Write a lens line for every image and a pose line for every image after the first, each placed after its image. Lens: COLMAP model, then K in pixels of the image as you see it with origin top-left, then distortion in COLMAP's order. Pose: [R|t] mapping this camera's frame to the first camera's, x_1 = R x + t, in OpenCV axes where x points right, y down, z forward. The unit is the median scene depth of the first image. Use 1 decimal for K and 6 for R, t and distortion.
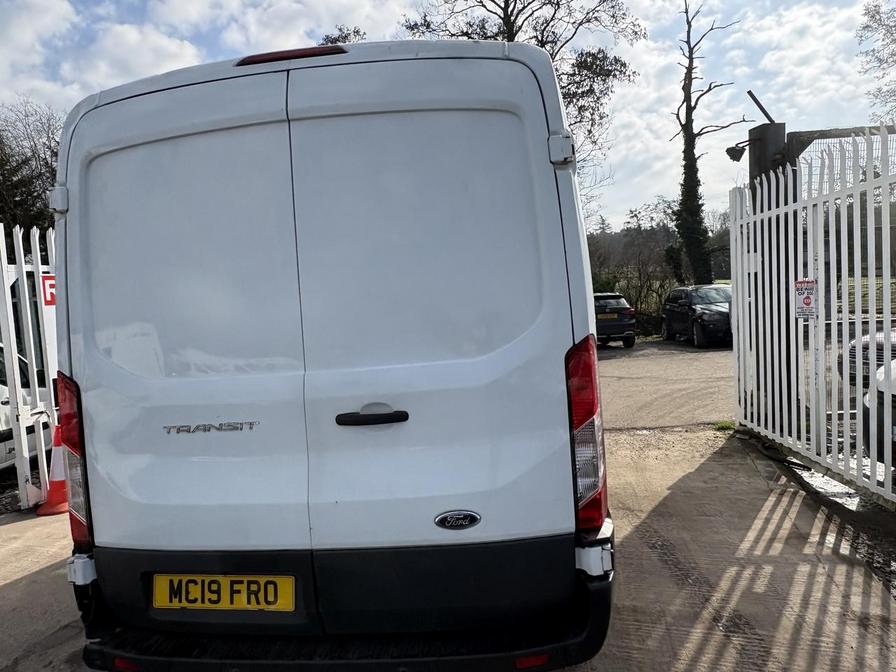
lens RADIAL K [[587.9, 0, 441.8], [0, 587.9, 342.1], [0, 0, 1]] dist [-0.008691, 0.006596]
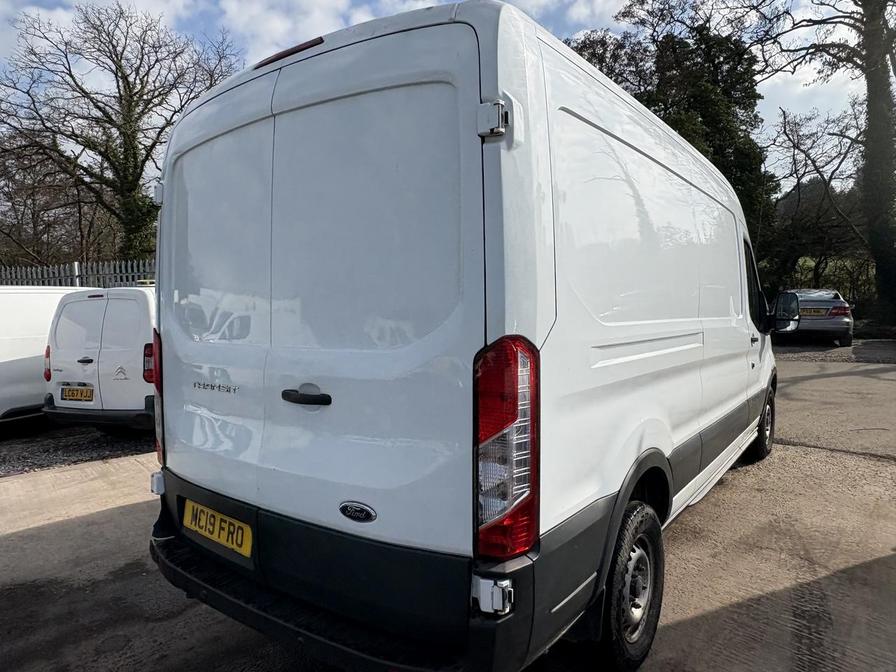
lens RADIAL K [[587.9, 0, 450.3], [0, 587.9, 331.3], [0, 0, 1]] dist [-0.008691, 0.006596]
pose [[0.867085, 0.081828, -0.491393, 0.585520], [-0.065853, 0.996588, 0.049754, -0.054753], [0.493788, -0.010782, 0.869516, 0.210370]]
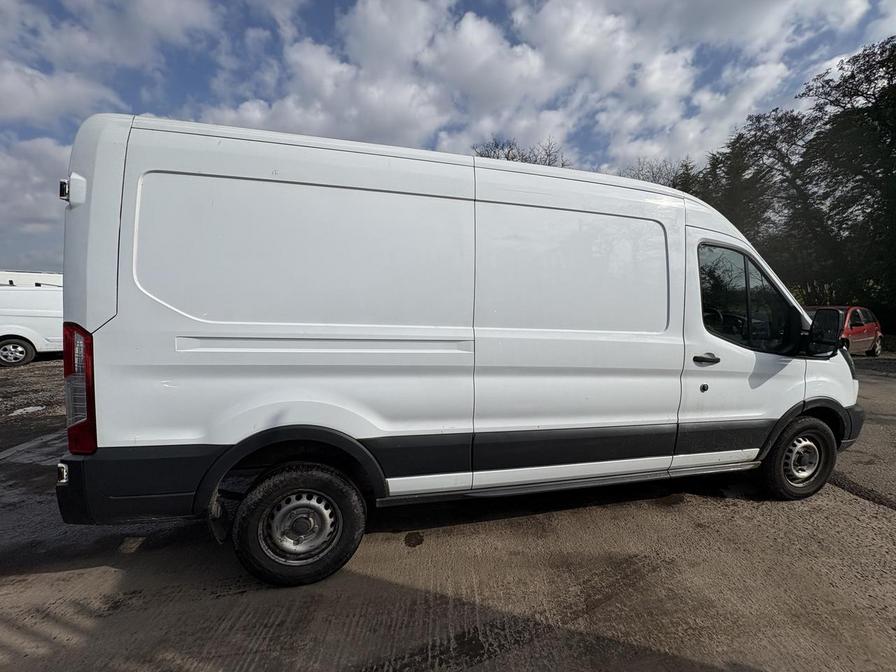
lens RADIAL K [[357.3, 0, 450.1], [0, 357.3, 340.2], [0, 0, 1]] dist [0.003183, -0.000534]
pose [[0.327632, 0.166496, -0.930020, 1.342683], [-0.078578, 0.985742, 0.148790, -0.168098], [0.941532, 0.024330, 0.336043, 1.544120]]
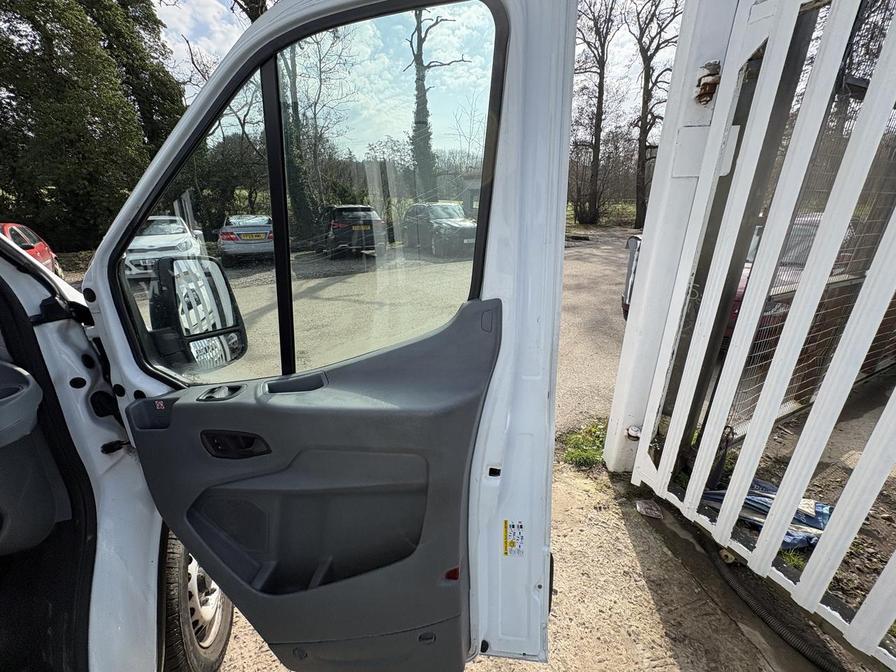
lens RADIAL K [[357.3, 0, 446.2], [0, 357.3, 337.2], [0, 0, 1]] dist [0.003183, -0.000534]
pose [[0.873340, -0.120249, 0.472036, 0.693202], [-0.010982, 0.963944, 0.265878, -0.220094], [-0.486988, -0.237386, 0.840530, 2.672076]]
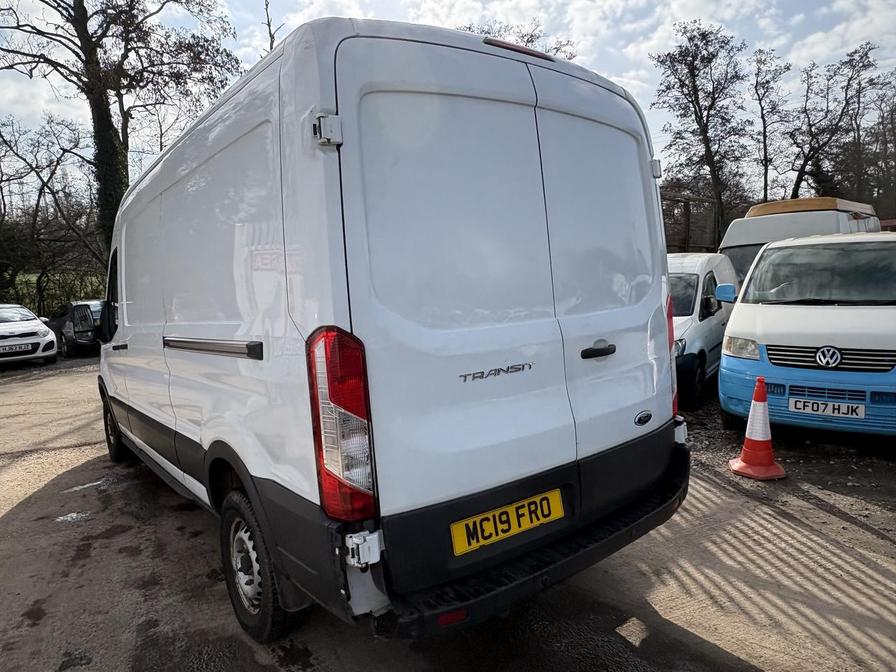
lens RADIAL K [[587.9, 0, 444.5], [0, 587.9, 333.2], [0, 0, 1]] dist [-0.008691, 0.006596]
pose [[0.717994, -0.029509, 0.695424, -1.221876], [0.038194, 0.999266, 0.002968, 0.068160], [-0.695001, 0.024430, 0.718594, 0.286544]]
